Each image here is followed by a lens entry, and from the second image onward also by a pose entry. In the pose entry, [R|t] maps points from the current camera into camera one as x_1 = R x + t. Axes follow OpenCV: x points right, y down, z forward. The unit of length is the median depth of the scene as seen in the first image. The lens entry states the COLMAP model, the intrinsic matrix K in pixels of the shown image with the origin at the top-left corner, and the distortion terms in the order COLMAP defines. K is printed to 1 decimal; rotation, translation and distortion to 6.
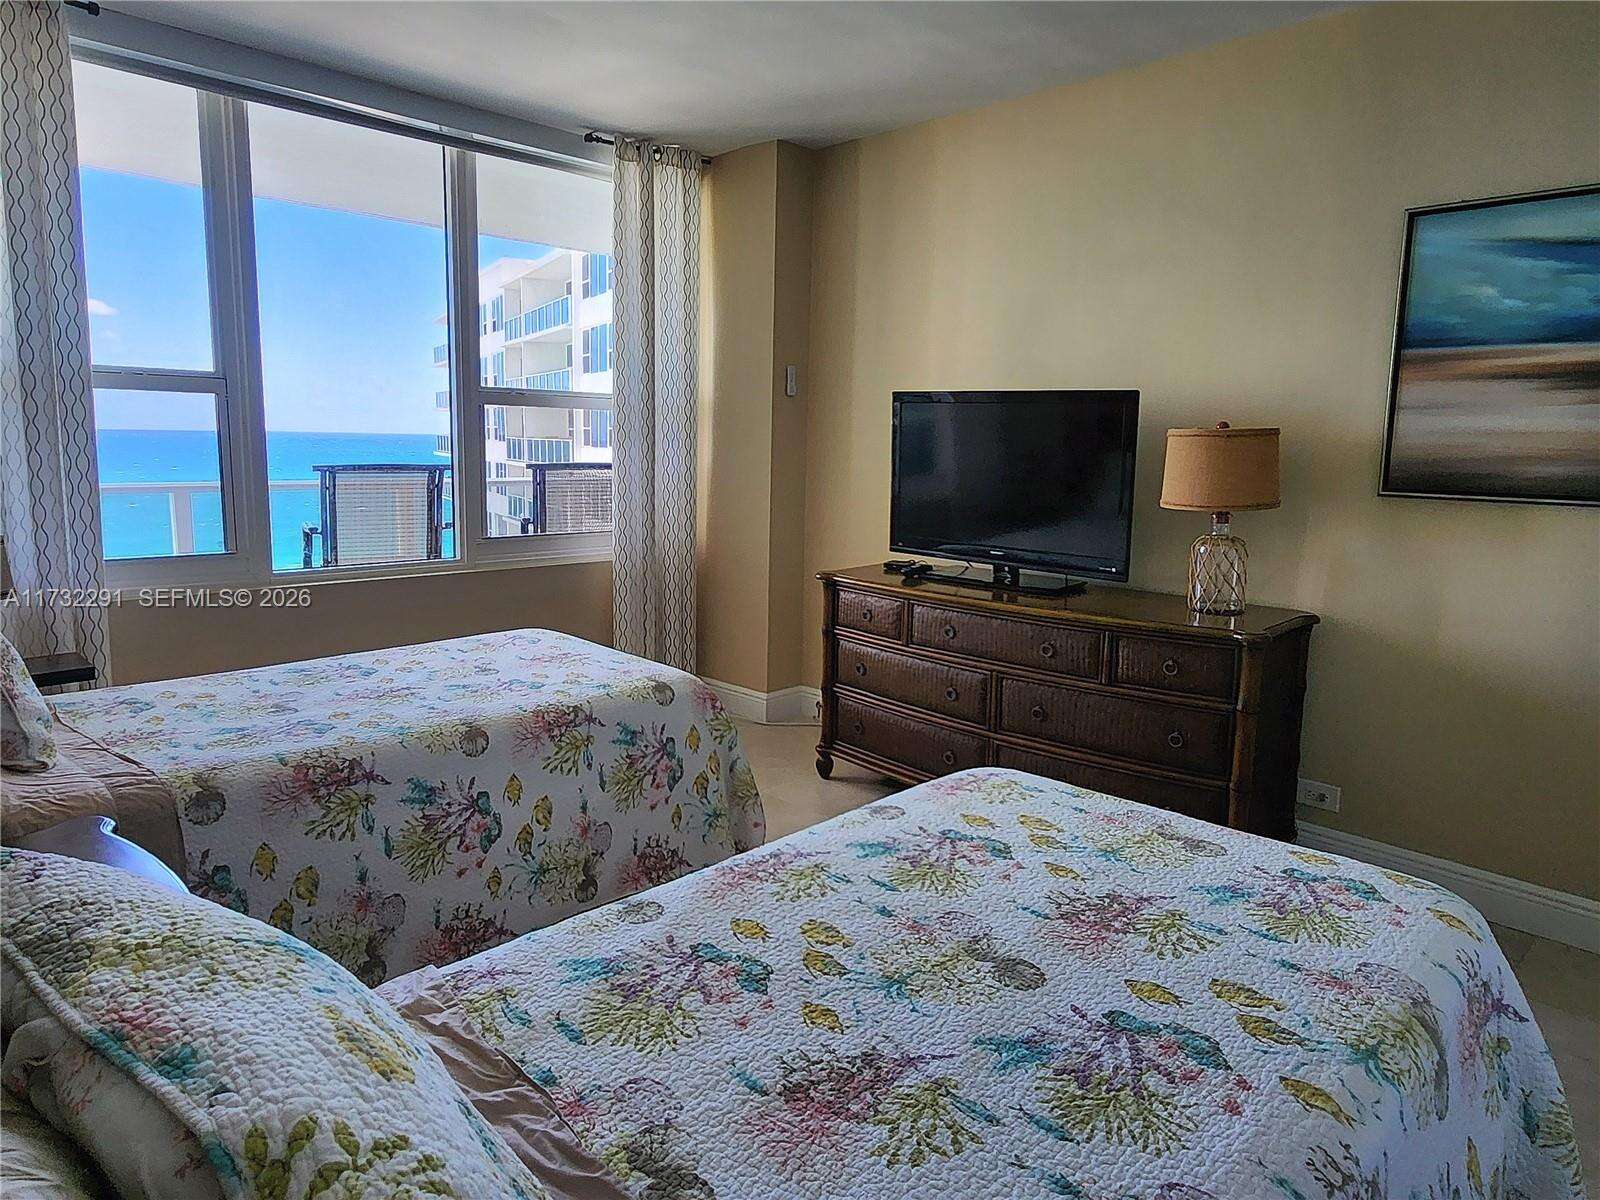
lens RADIAL K [[1067.5, 0, 800.0], [0, 1067.5, 600.0], [0, 0, 1]] dist [-0.001625, 0.000087]
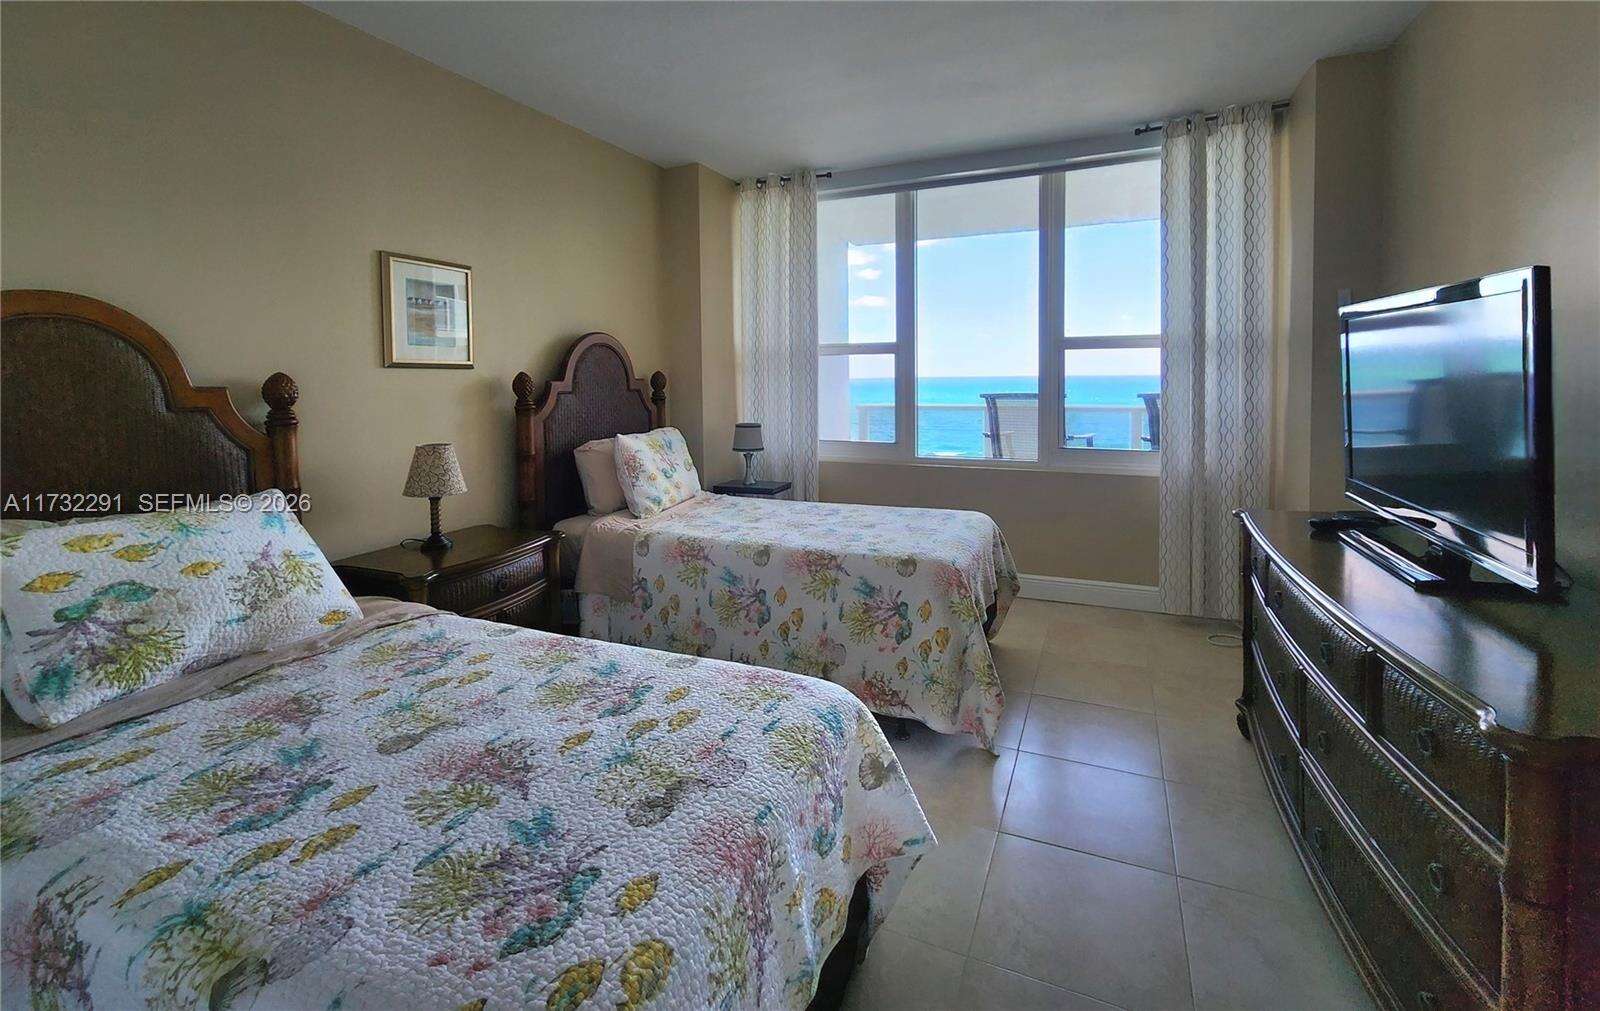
lens RADIAL K [[703.5, 0, 799.1], [0, 703.5, 402.4], [0, 0, 1]] dist [-0.000789, -0.000349]
pose [[0.327707, 0.012944, -0.944691, 0.713175], [-0.127299, 0.991393, -0.030575, -0.075778], [0.936164, 0.130277, 0.326534, 0.648287]]
